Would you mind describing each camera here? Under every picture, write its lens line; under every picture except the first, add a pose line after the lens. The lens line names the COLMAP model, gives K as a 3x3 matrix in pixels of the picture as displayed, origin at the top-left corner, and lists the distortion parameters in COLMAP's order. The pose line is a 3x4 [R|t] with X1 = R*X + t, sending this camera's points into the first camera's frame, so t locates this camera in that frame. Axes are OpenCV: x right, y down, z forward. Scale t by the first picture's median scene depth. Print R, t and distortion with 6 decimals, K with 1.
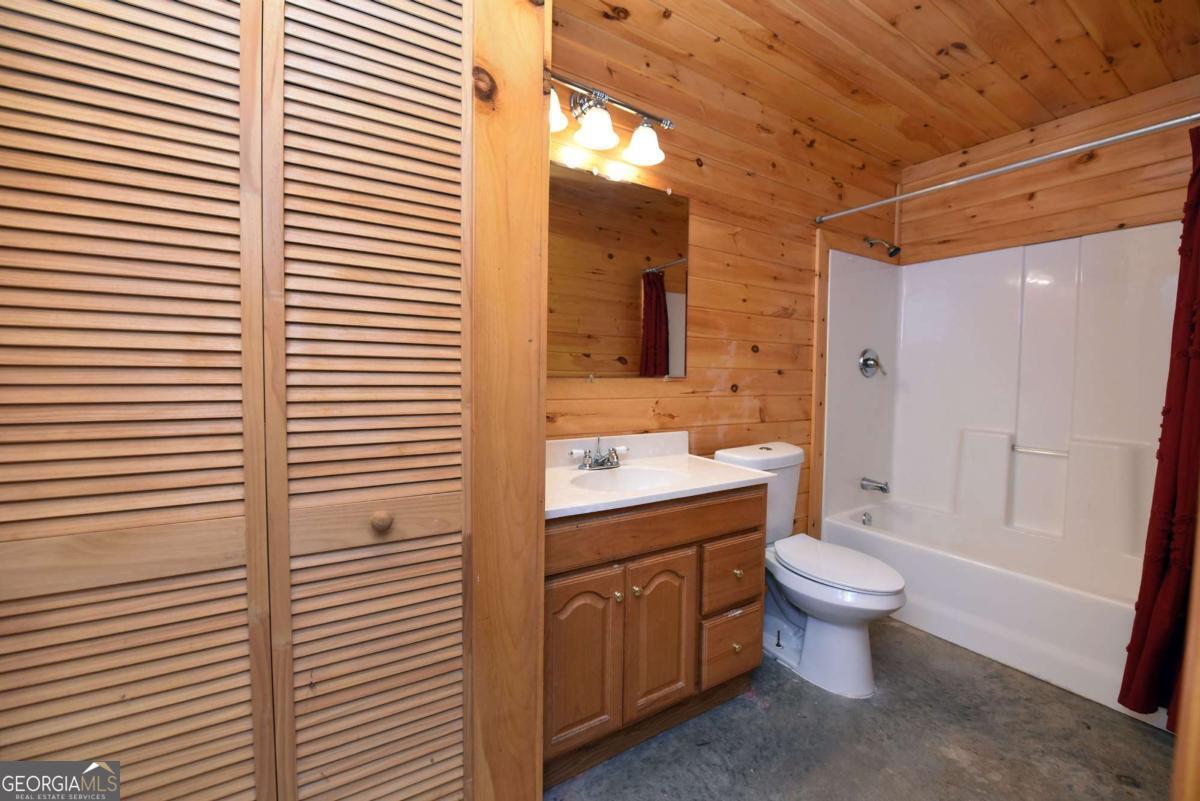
lens RADIAL K [[479.0, 0, 606.2], [0, 479.0, 395.1], [0, 0, 1]] dist [-0.015931, -0.001728]
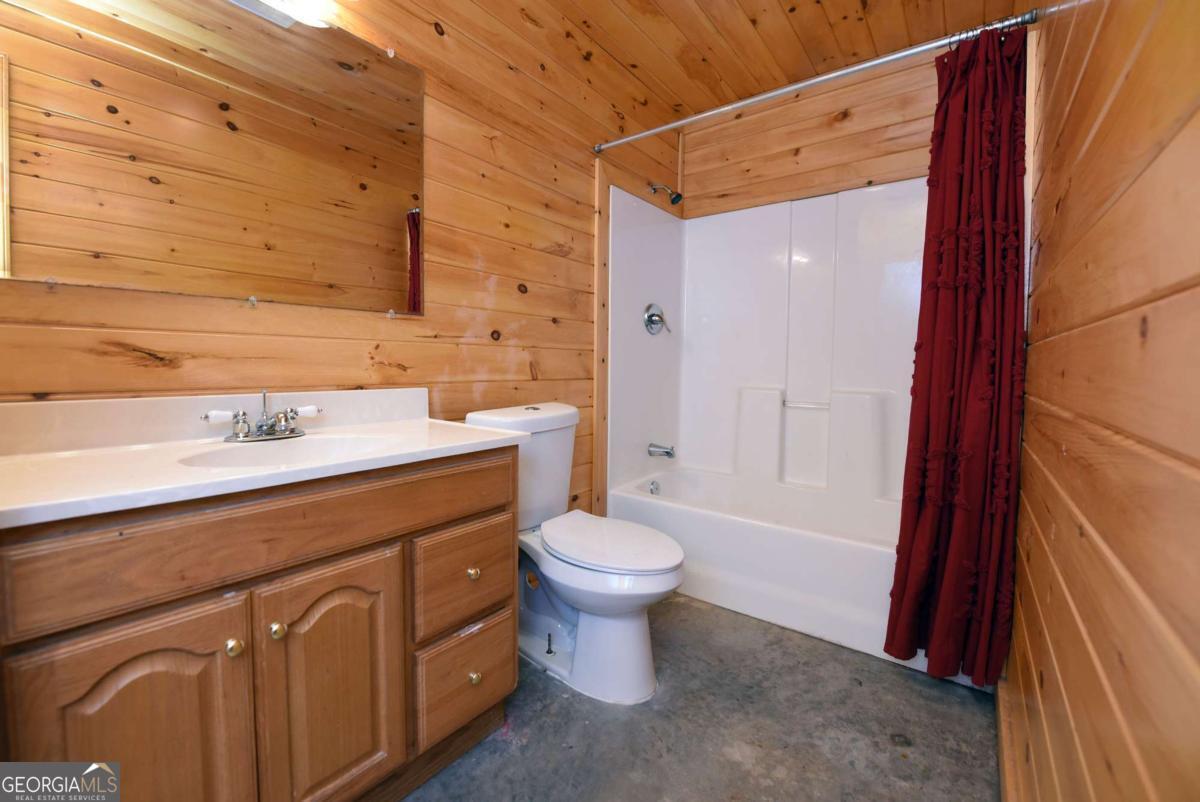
lens RADIAL K [[479.0, 0, 598.3], [0, 479.0, 393.6], [0, 0, 1]] dist [-0.015931, -0.001728]
pose [[0.938316, -0.020748, 0.345155, 0.187785], [0.016308, 0.999743, 0.015762, 0.088425], [-0.345393, -0.009161, 0.938413, 0.245208]]
